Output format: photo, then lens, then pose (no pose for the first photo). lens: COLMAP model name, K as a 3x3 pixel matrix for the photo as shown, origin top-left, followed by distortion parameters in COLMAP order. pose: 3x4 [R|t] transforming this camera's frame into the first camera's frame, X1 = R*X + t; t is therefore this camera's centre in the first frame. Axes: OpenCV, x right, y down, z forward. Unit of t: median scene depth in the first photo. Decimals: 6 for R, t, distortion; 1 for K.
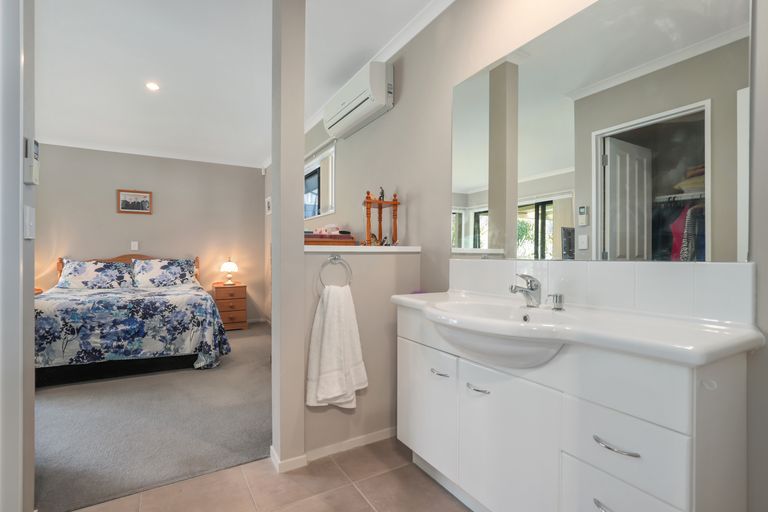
lens RADIAL K [[364.7, 0, 384.0], [0, 364.7, 256.0], [0, 0, 1]] dist [-0.003535, -0.000490]
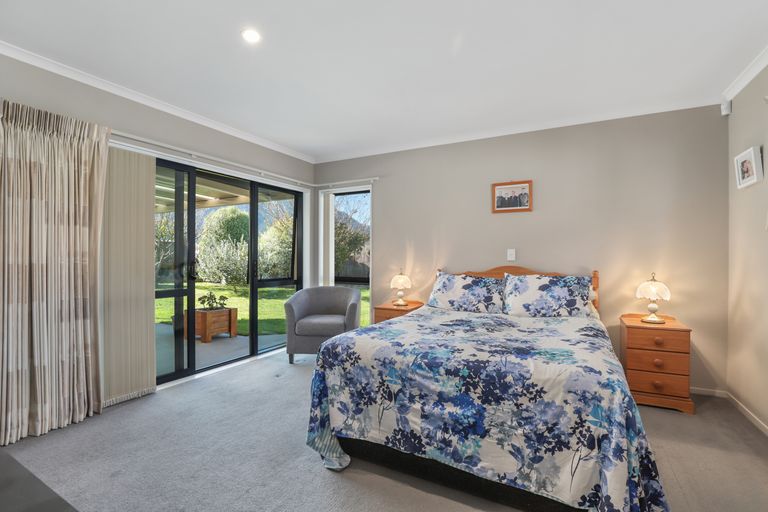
lens RADIAL K [[345.4, 0, 384.0], [0, 345.4, 256.0], [0, 0, 1]] dist [-0.034947, 0.000365]
pose [[0.508202, 0.001048, -0.861237, -0.290738], [-0.003362, 0.999994, -0.000767, -0.033827], [0.861231, 0.003285, 0.508202, 0.585850]]
